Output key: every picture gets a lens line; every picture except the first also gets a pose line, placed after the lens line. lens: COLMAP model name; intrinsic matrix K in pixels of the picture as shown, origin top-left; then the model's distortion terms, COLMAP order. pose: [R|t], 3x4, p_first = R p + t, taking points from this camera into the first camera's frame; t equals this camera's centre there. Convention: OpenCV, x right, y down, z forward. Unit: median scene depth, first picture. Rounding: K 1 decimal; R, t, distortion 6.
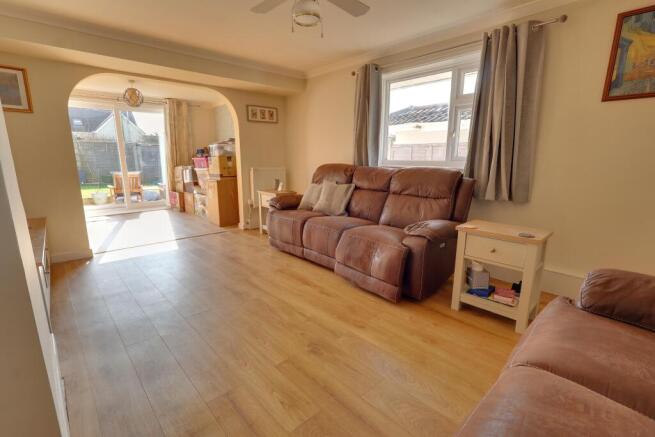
lens RADIAL K [[303.7, 0, 329.0], [0, 303.7, 216.1], [0, 0, 1]] dist [0.000730, 0.000204]
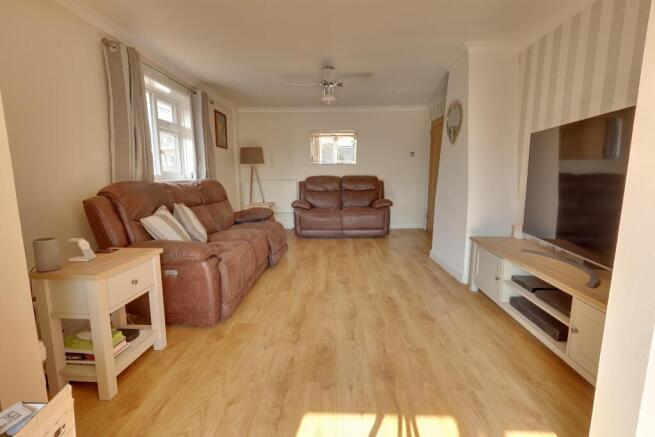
lens RADIAL K [[303.7, 0, 327.0], [0, 303.7, 218.4], [0, 0, 1]] dist [0.000730, 0.000204]
pose [[-0.706509, -0.101890, 0.700331, -0.997427], [0.145668, 0.947455, 0.284798, -0.312188], [-0.692550, 0.303228, -0.654543, 1.658627]]
